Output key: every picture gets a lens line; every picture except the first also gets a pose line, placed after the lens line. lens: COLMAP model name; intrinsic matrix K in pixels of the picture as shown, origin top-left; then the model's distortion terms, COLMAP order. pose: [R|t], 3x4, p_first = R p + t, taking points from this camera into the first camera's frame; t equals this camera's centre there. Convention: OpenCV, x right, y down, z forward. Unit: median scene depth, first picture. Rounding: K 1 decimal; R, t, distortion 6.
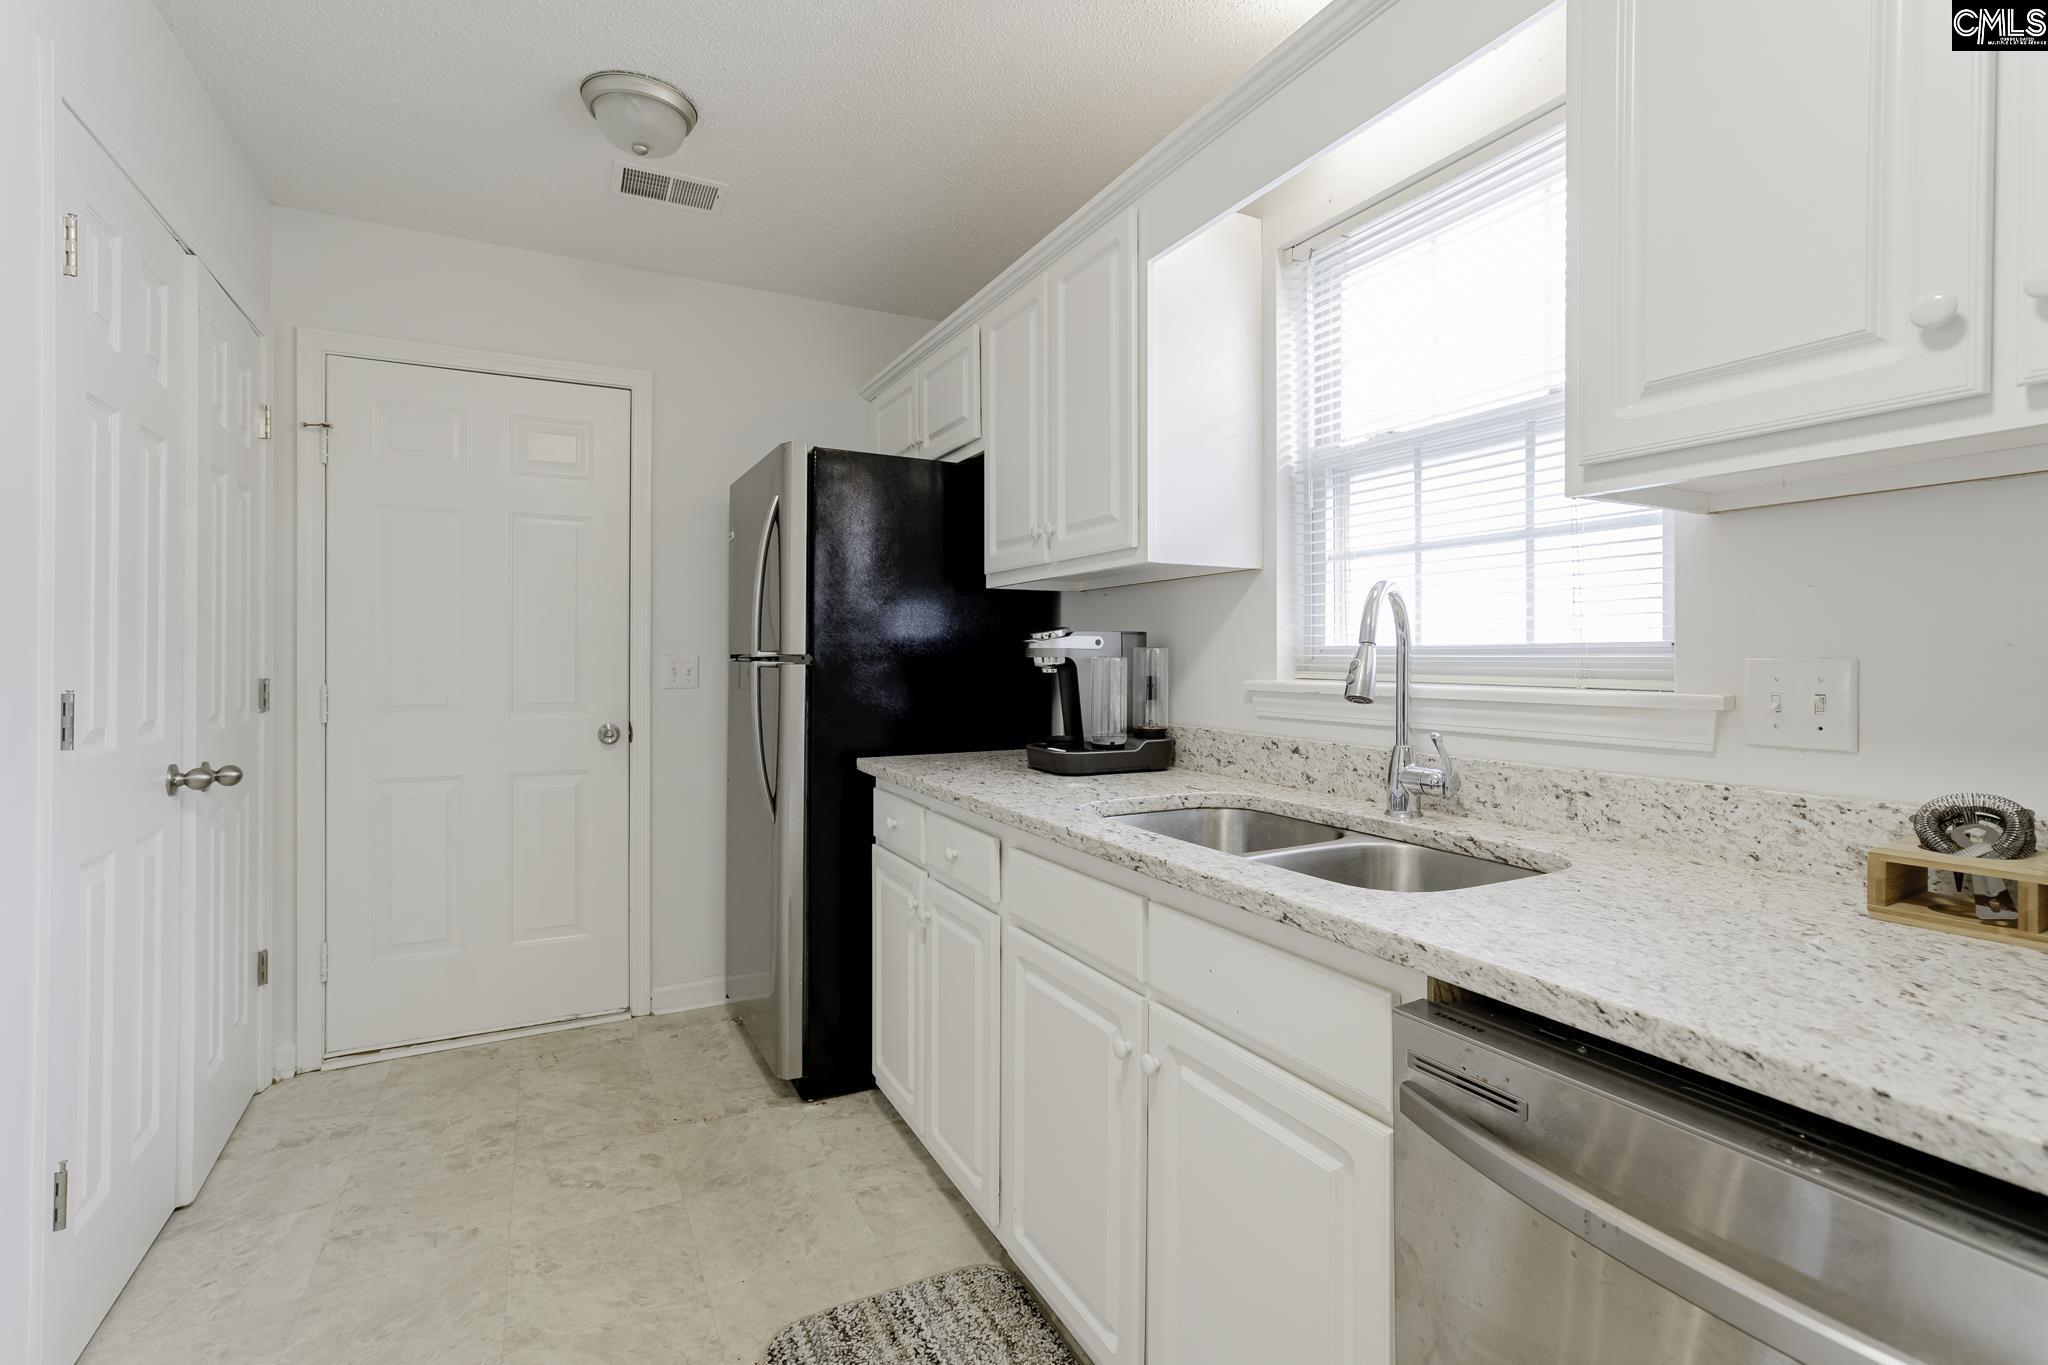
lens RADIAL K [[944.3, 0, 1024.2], [0, 944.3, 648.2], [0, 0, 1]] dist [-0.016853, 0.011313]
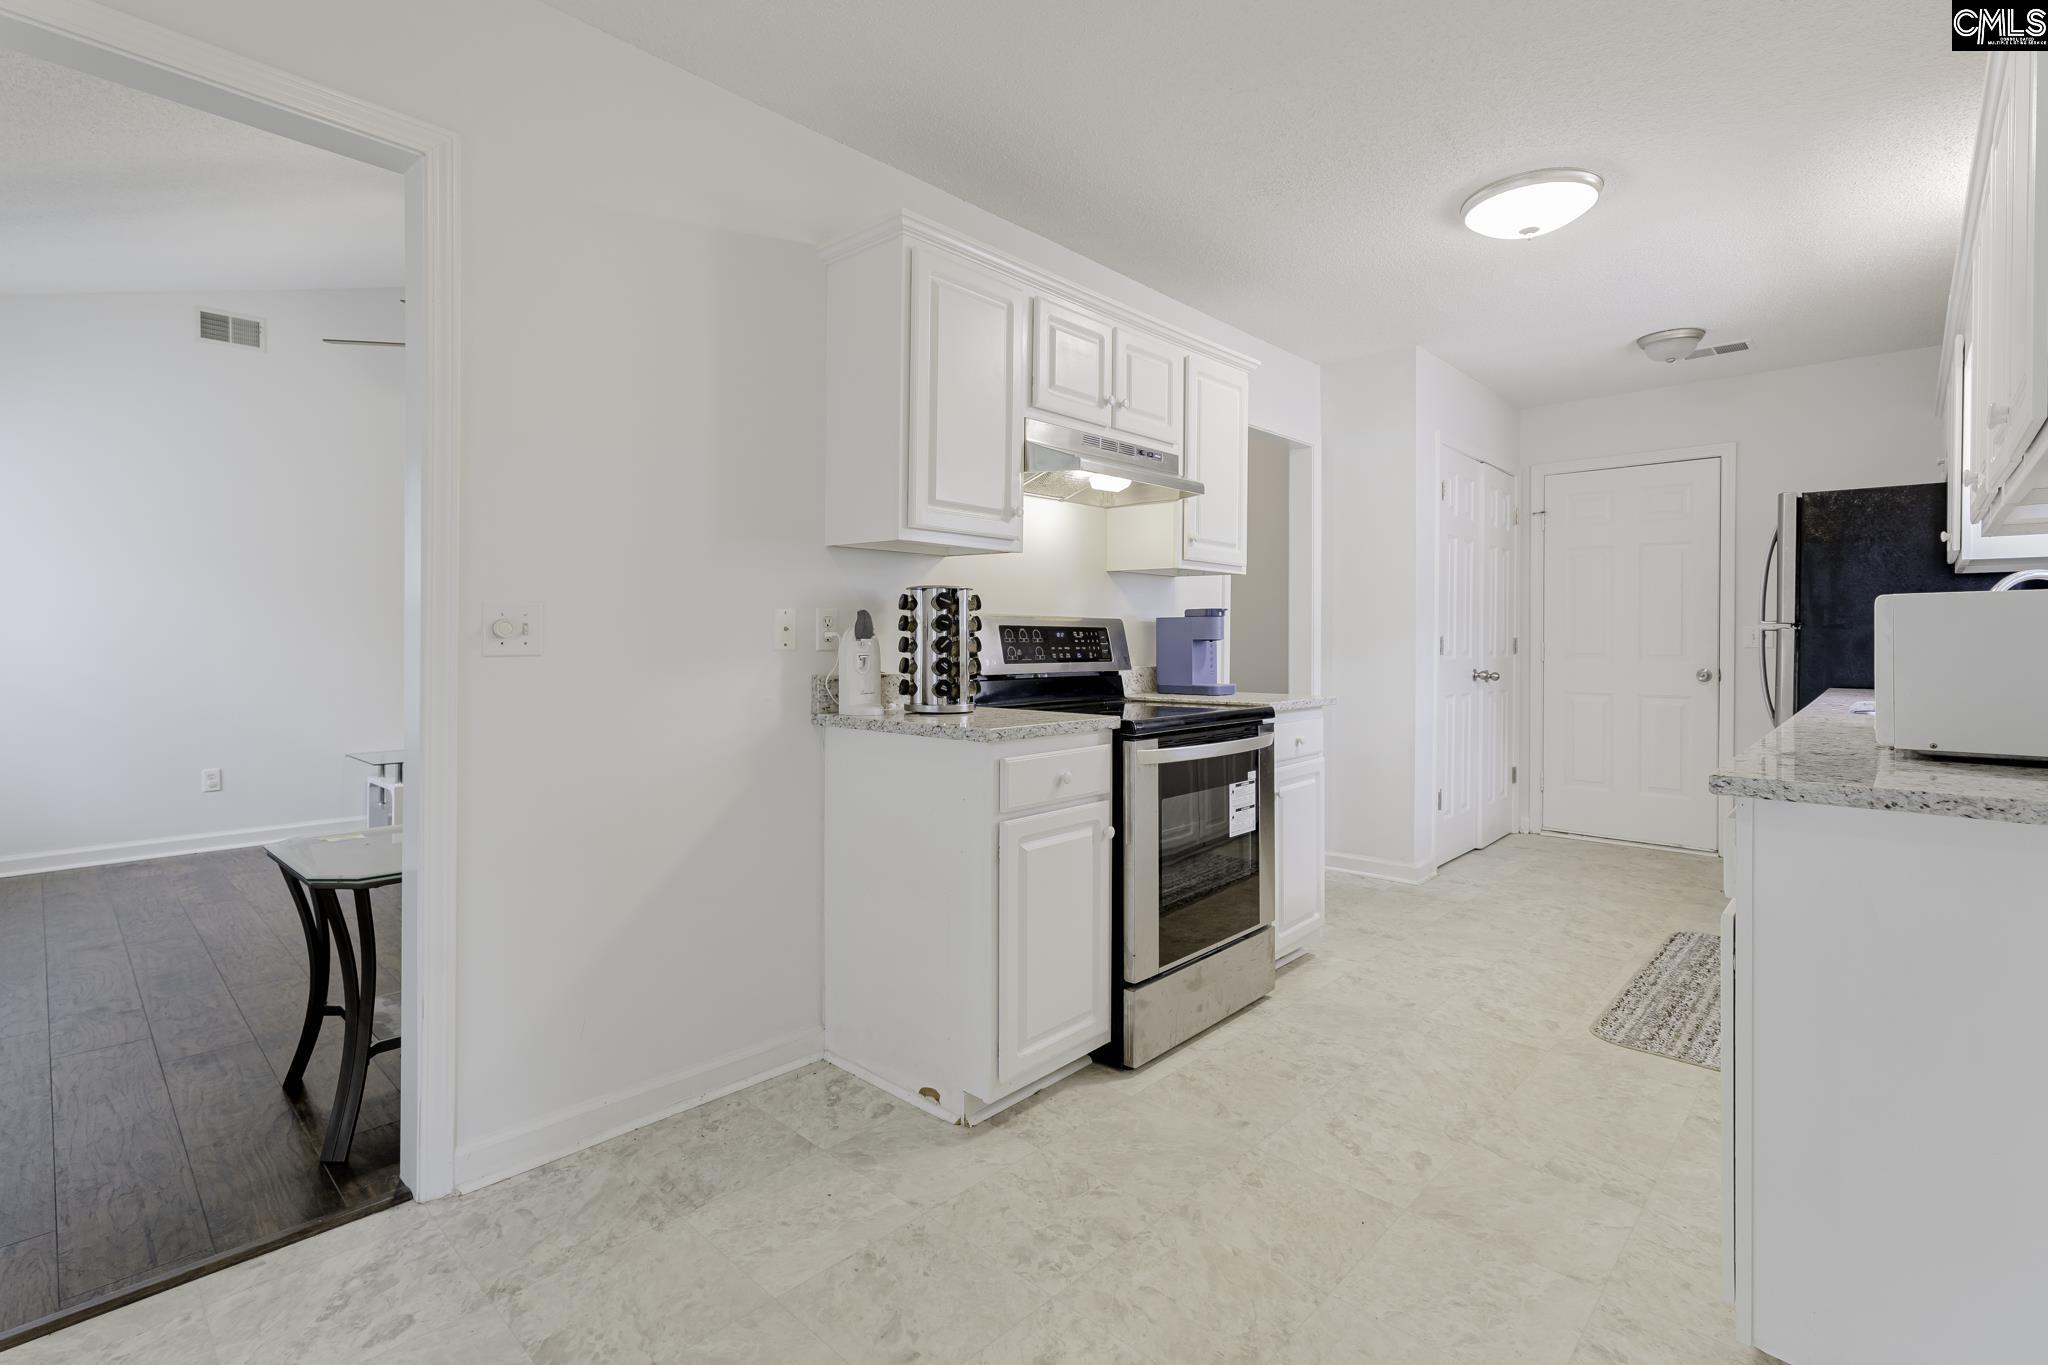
lens RADIAL K [[944.3, 0, 1024.2], [0, 944.3, 648.2], [0, 0, 1]] dist [-0.016853, 0.011313]
pose [[0.339113, 0.009514, -0.940697, 0.802720], [0.002282, 0.999938, 0.010936, 0.029319], [0.940743, -0.005855, 0.339071, -0.753339]]
